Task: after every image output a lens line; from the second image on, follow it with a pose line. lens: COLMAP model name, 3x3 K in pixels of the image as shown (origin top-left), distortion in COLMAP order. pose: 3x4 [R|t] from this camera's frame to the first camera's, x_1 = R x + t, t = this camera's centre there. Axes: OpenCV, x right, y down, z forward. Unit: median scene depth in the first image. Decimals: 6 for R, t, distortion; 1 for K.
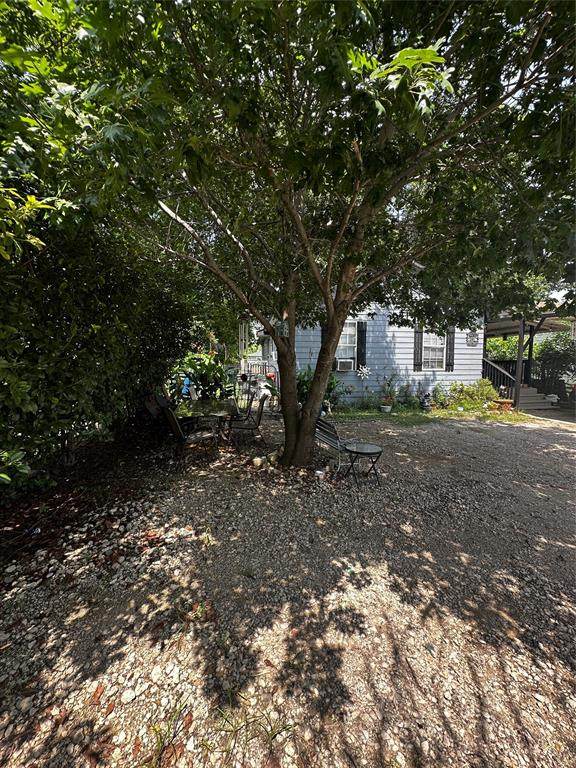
lens RADIAL K [[306.0, 0, 288.6], [0, 306.0, 383.2], [0, 0, 1]] dist [-0.000681, -0.000117]
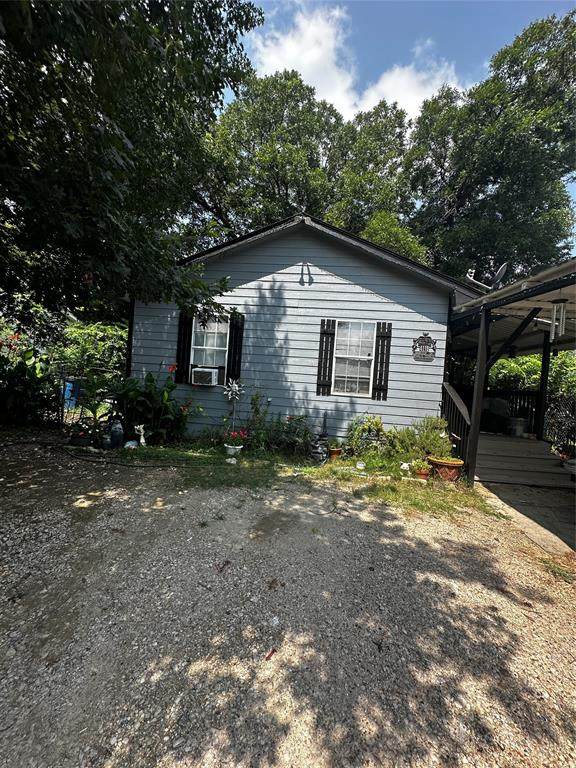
lens RADIAL K [[306.0, 0, 288.5], [0, 306.0, 383.8], [0, 0, 1]] dist [-0.000681, -0.000117]
pose [[0.967341, 0.068168, -0.244141, 0.505372], [-0.085566, 0.994441, -0.061368, -0.017657], [0.238601, 0.080253, 0.967796, 0.371560]]
